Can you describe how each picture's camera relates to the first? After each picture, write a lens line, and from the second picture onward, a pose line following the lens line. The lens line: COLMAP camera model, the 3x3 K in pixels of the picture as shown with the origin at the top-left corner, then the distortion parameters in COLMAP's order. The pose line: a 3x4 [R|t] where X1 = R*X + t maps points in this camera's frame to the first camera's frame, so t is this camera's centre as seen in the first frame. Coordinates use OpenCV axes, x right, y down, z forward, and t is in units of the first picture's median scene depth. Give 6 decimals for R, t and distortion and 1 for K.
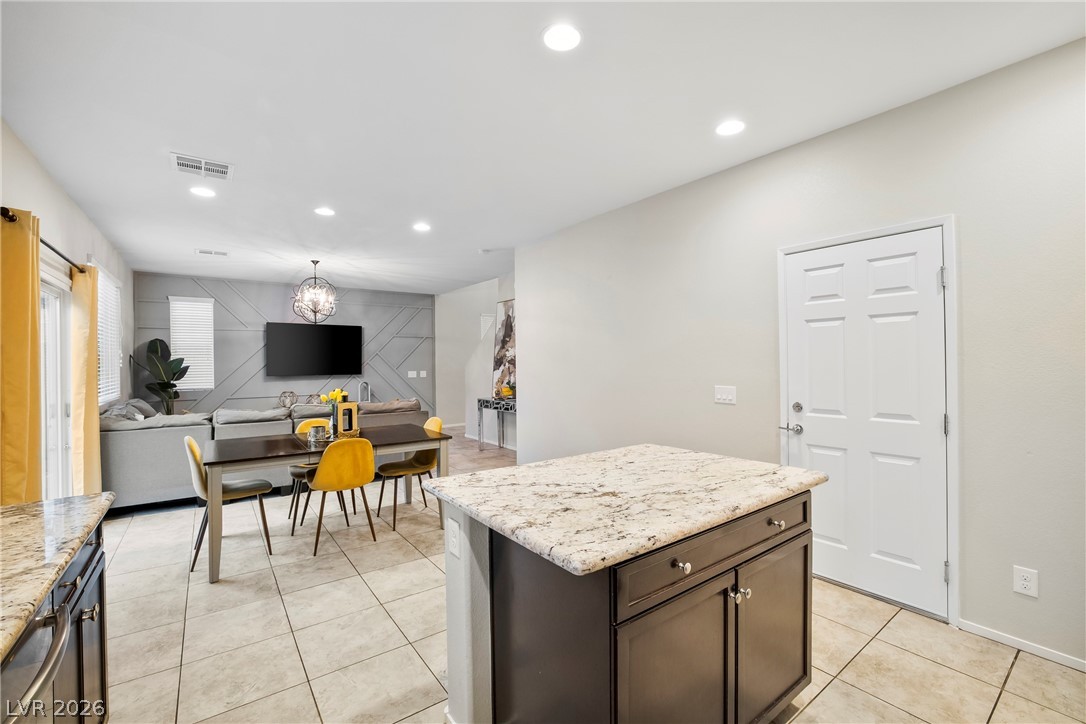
lens RADIAL K [[466.6, 0, 544.8], [0, 466.6, 359.5], [0, 0, 1]] dist [-0.020409, -0.000036]
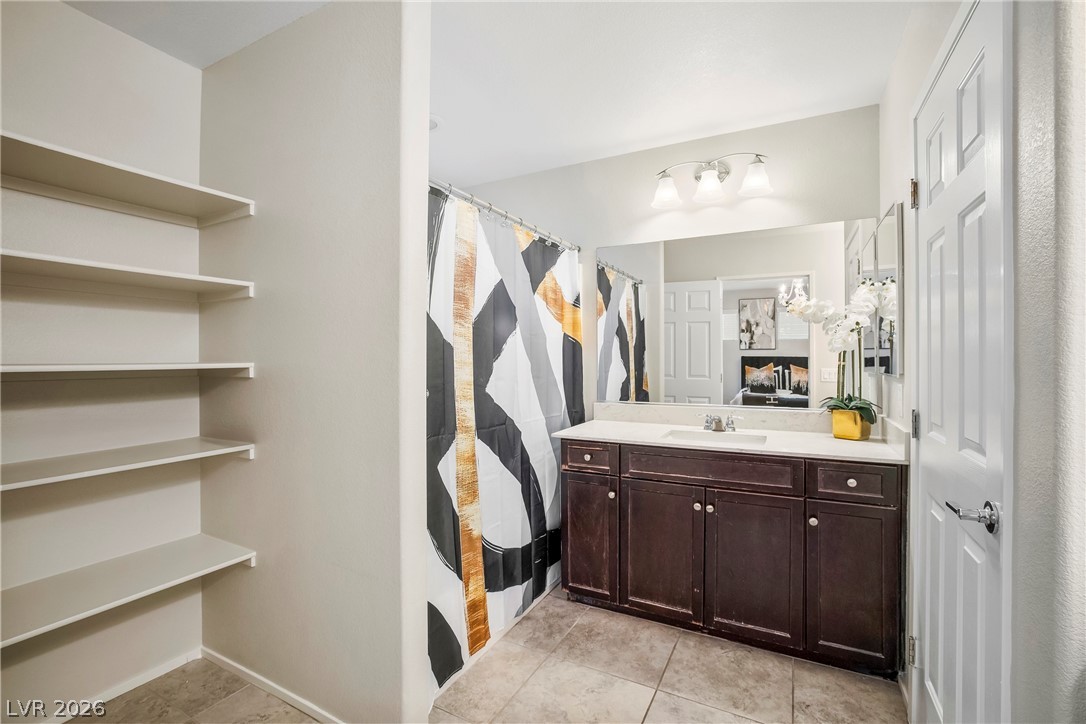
lens RADIAL K [[466.6, 0, 543.7], [0, 466.6, 359.9], [0, 0, 1]] dist [-0.020409, -0.000036]
pose [[-0.434229, 0.009187, 0.900756, -1.310614], [0.004309, 0.999958, -0.008121, 0.073871], [-0.900792, 0.000355, -0.434250, 1.705274]]
